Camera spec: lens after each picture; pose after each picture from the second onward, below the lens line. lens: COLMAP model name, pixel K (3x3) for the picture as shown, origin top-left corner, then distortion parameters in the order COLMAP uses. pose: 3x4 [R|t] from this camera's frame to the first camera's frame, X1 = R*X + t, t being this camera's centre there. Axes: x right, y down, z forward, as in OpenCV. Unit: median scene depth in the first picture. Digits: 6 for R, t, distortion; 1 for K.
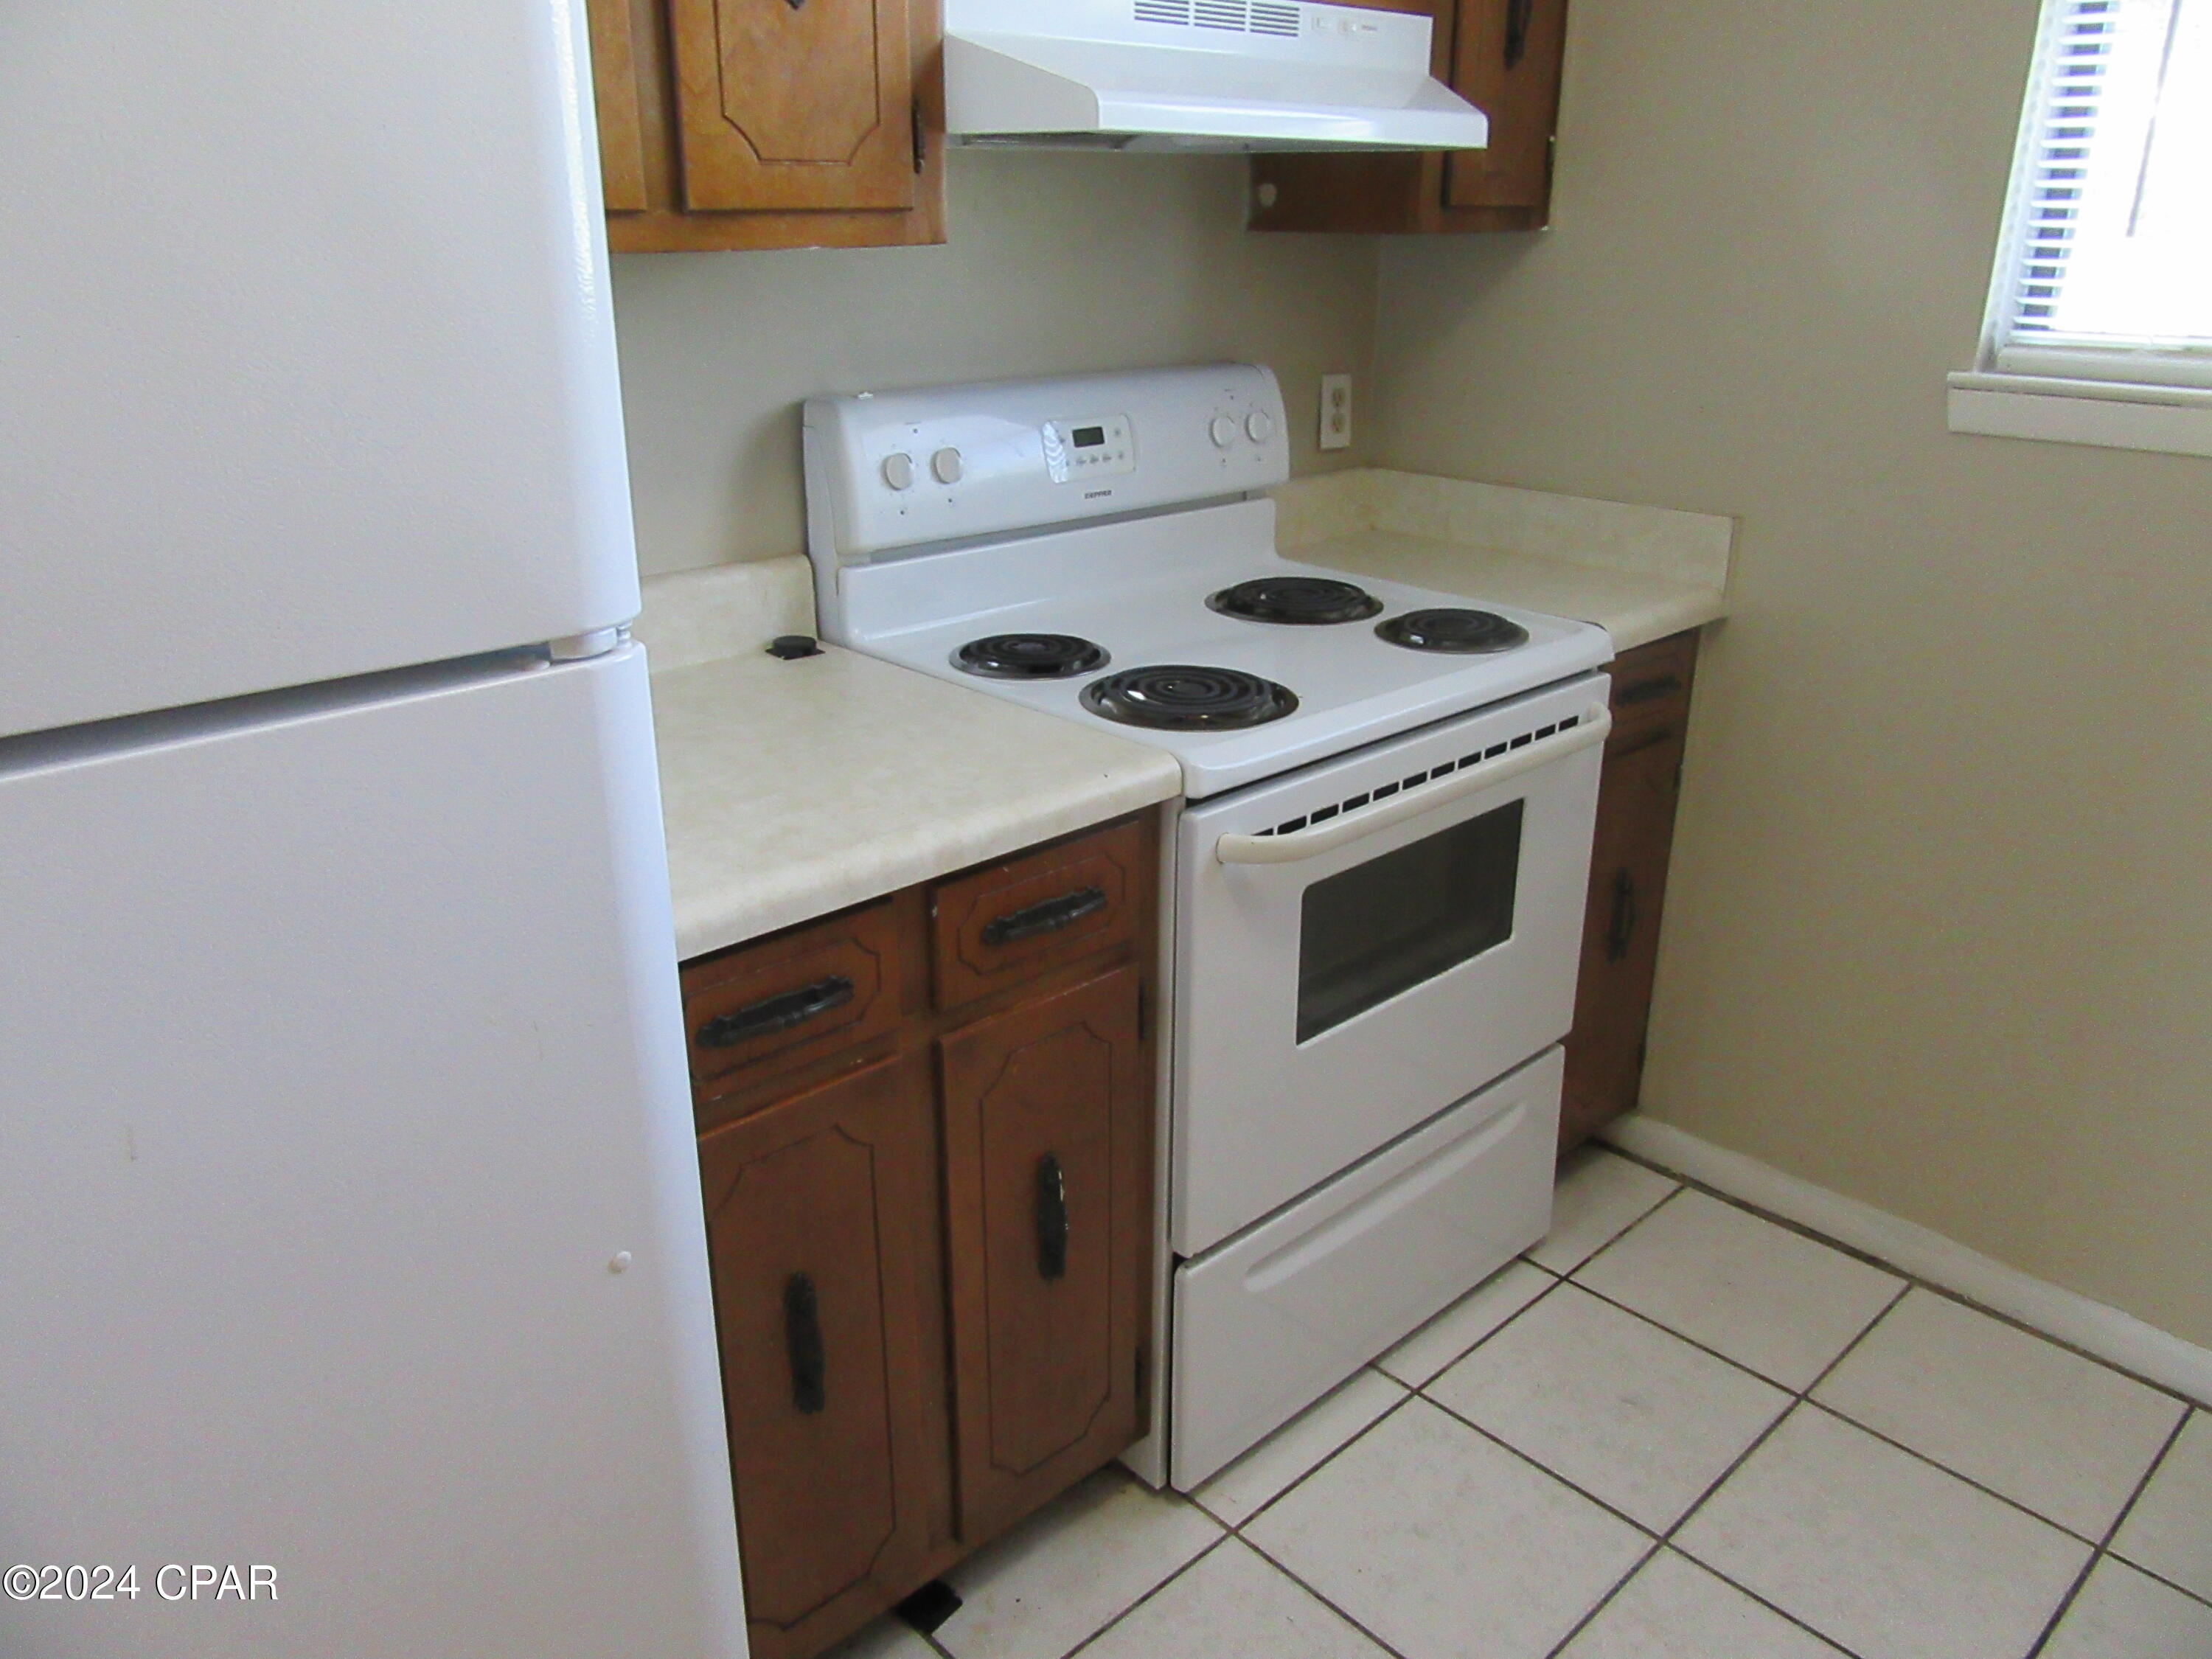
lens RADIAL K [[1639.8, 0, 1106.0], [0, 1639.8, 829.5], [0, 0, 1]] dist [-0.000897, 0.000233]
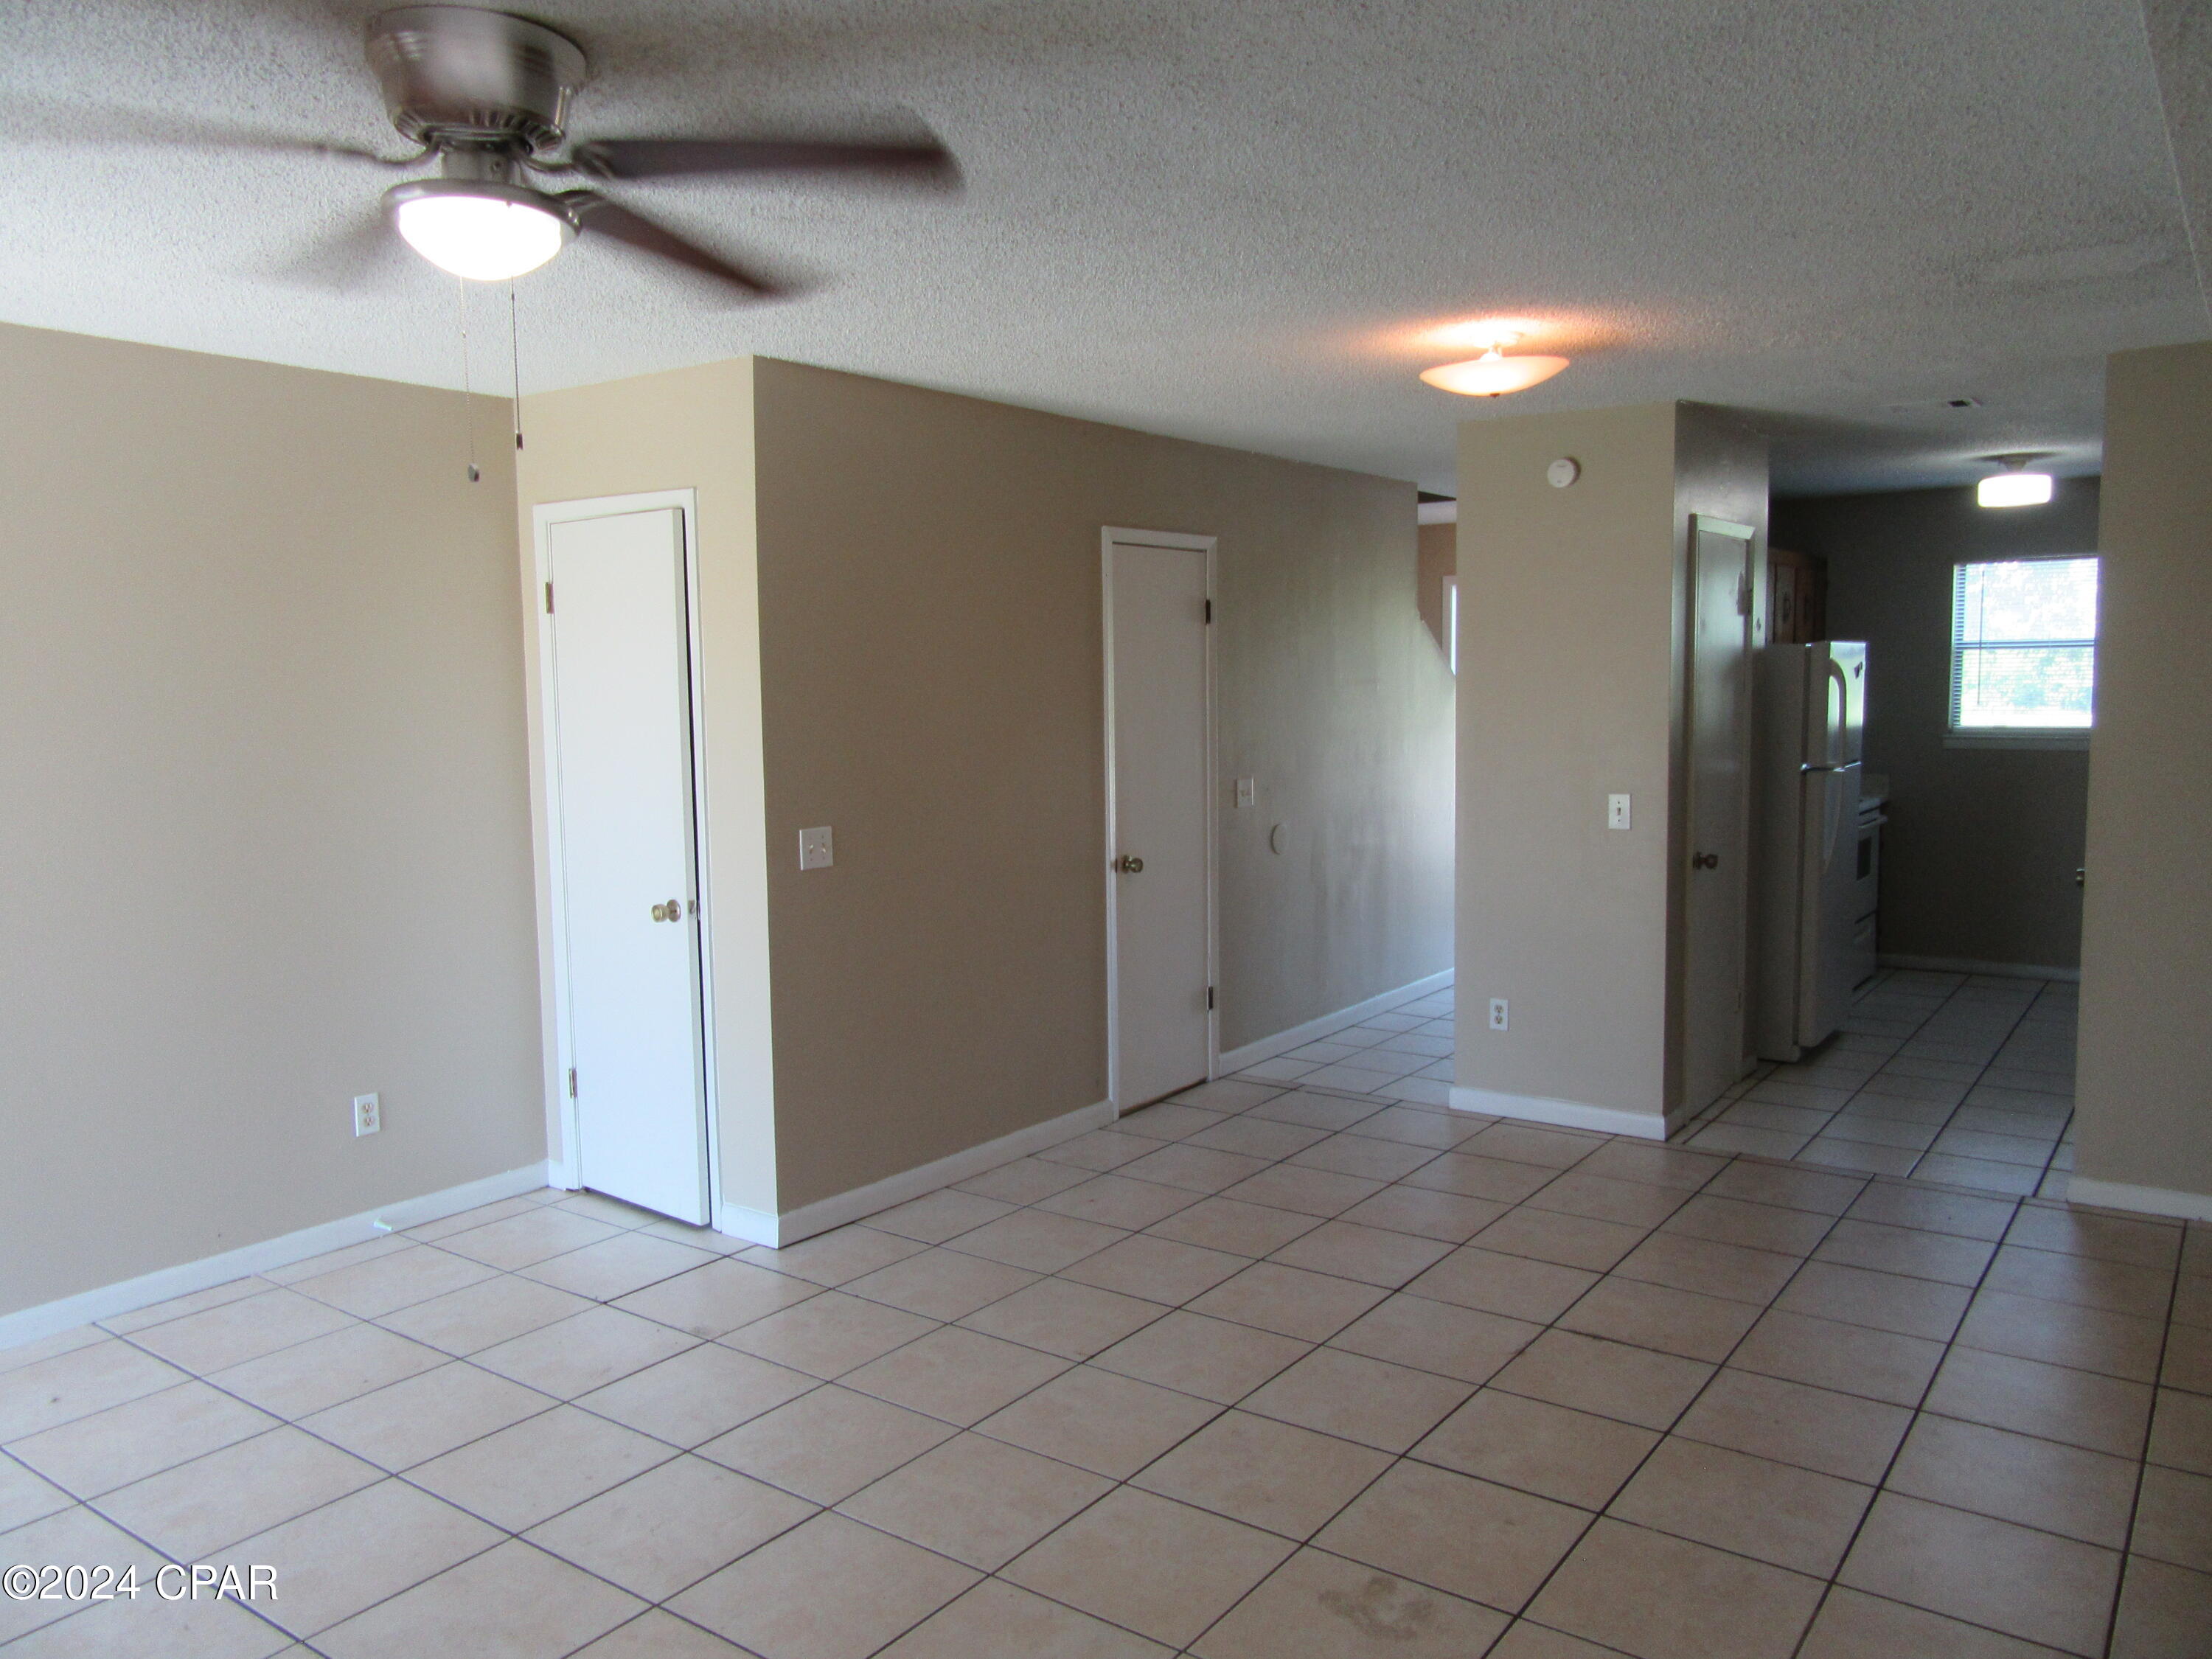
lens RADIAL K [[1639.8, 0, 1106.0], [0, 1639.8, 829.5], [0, 0, 1]] dist [-0.000897, 0.000233]
pose [[0.982095, -0.030191, 0.185950, -2.372960], [0.079205, 0.961767, -0.262167, 0.883505], [-0.170926, 0.272202, 0.946938, -2.540703]]
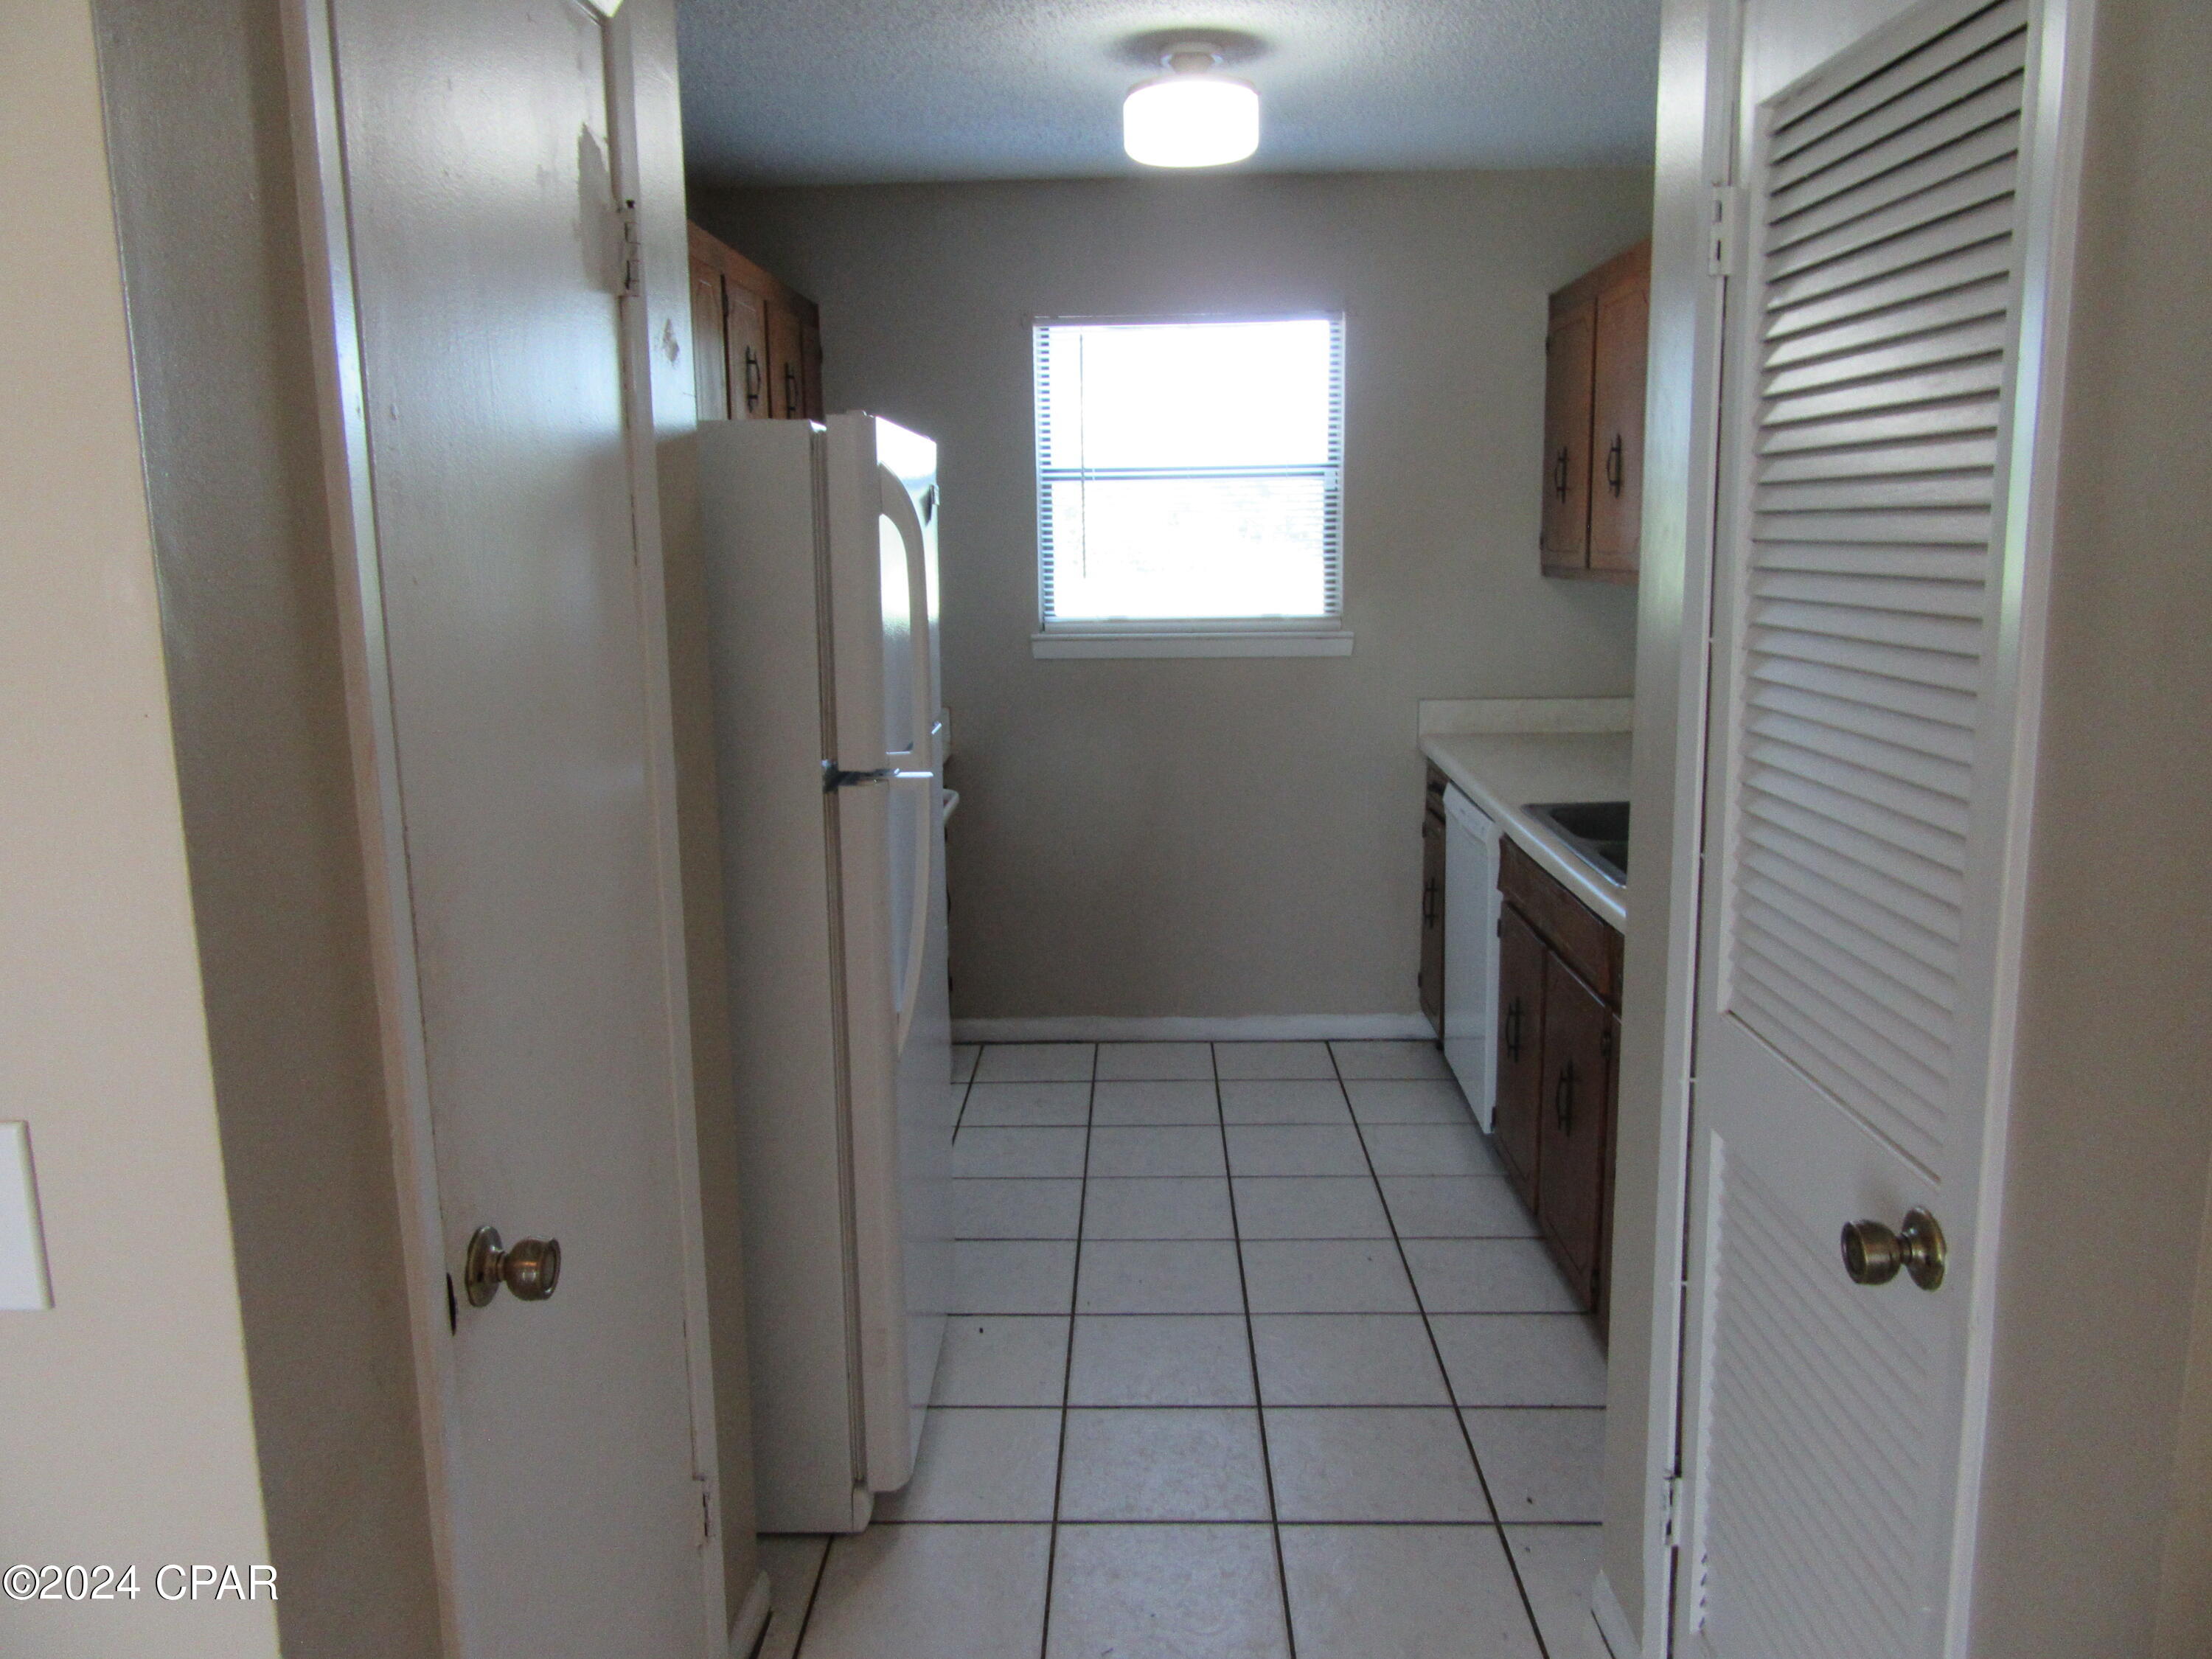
lens RADIAL K [[1639.8, 0, 1106.0], [0, 1639.8, 829.5], [0, 0, 1]] dist [-0.000897, 0.000233]
pose [[0.707278, -0.139030, 0.693130, -1.092420], [0.268078, 0.959987, -0.080993, 0.214108], [-0.654135, 0.243098, 0.716248, -0.705131]]
